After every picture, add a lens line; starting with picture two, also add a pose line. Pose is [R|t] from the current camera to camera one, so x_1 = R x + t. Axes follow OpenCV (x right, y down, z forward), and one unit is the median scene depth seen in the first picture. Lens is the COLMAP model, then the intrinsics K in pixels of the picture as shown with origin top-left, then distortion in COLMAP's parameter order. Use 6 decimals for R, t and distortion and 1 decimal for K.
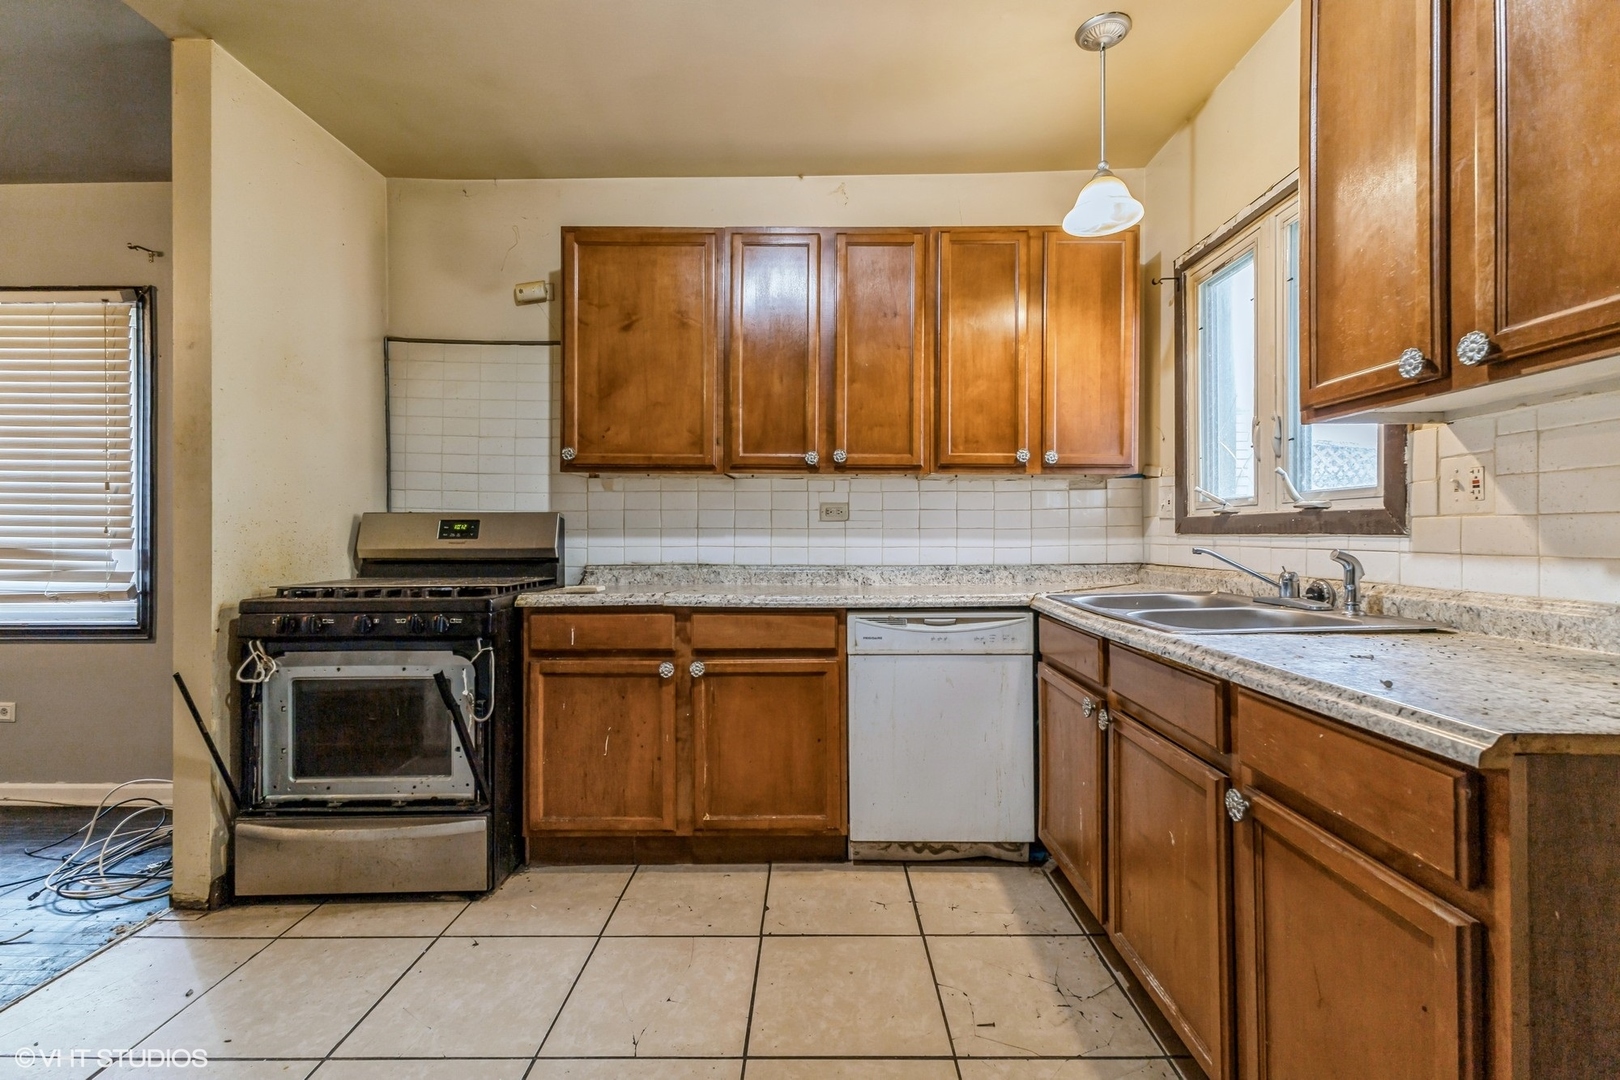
lens RADIAL K [[693.3, 0, 814.3], [0, 693.3, 536.2], [0, 0, 1]] dist [0.000285, 0.000102]
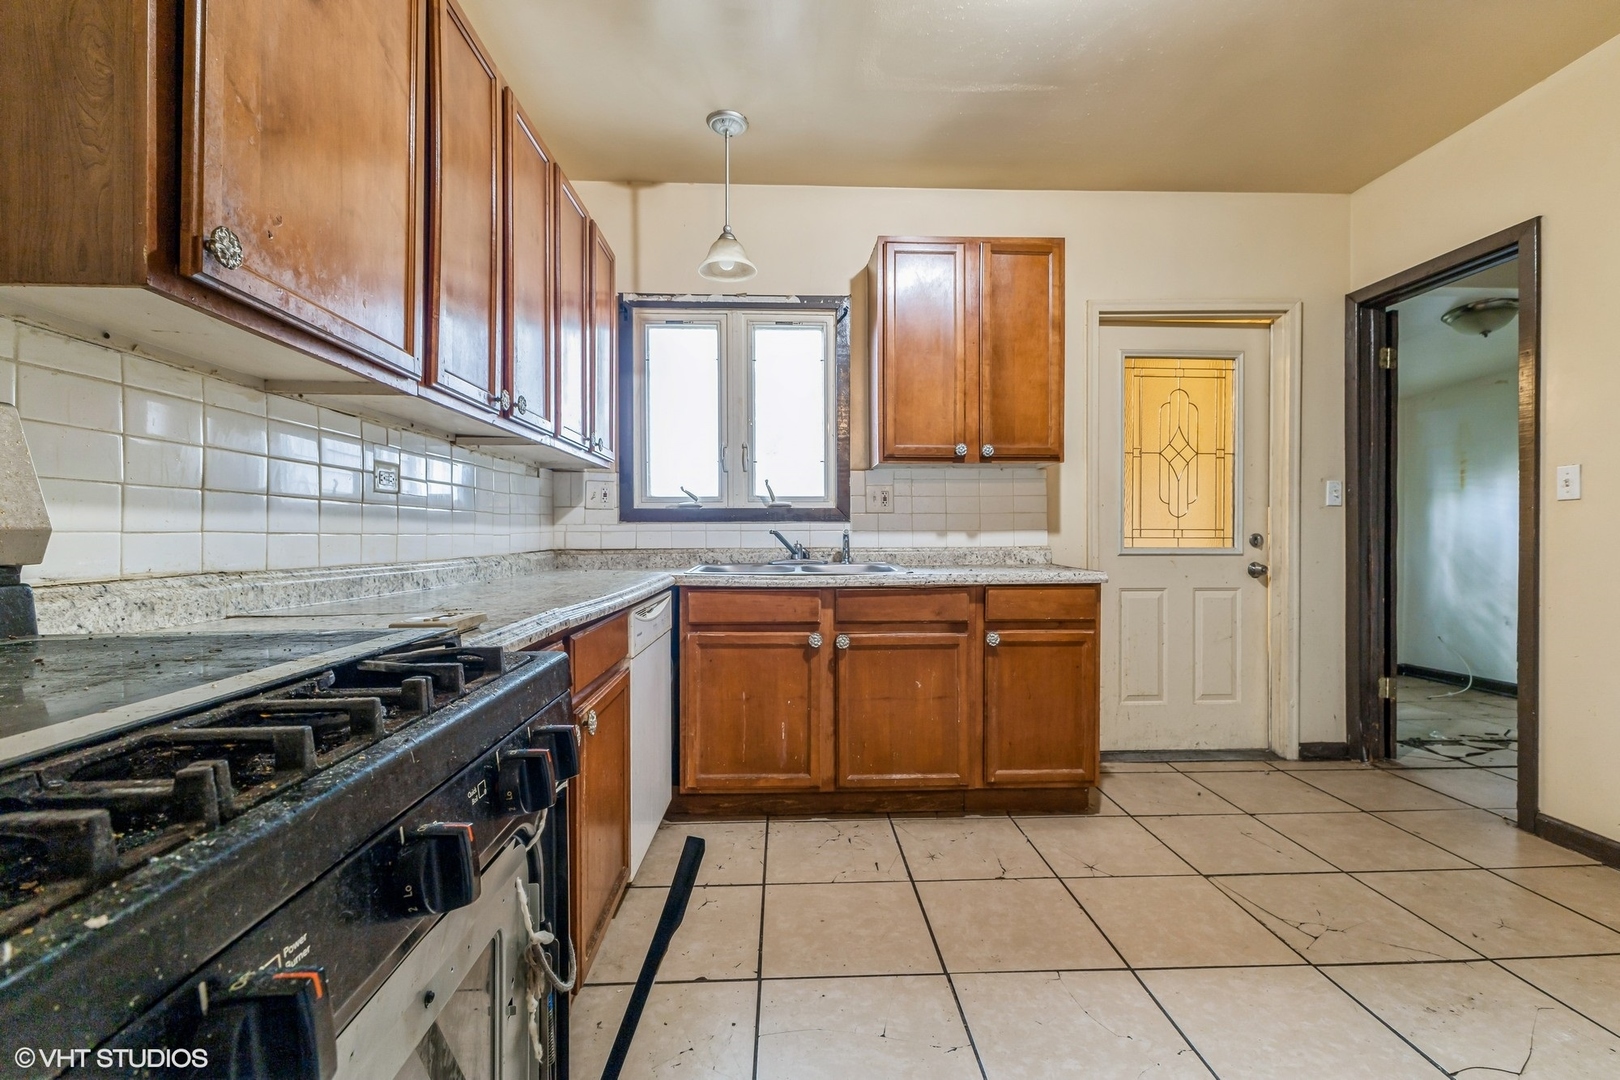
lens RADIAL K [[693.3, 0, 814.3], [0, 693.3, 536.2], [0, 0, 1]] dist [0.000285, 0.000102]
pose [[-0.048018, -0.005880, 0.998829, -0.838897], [-0.002425, 0.999980, 0.005770, 0.019240], [-0.998844, -0.002145, -0.048031, 0.873644]]
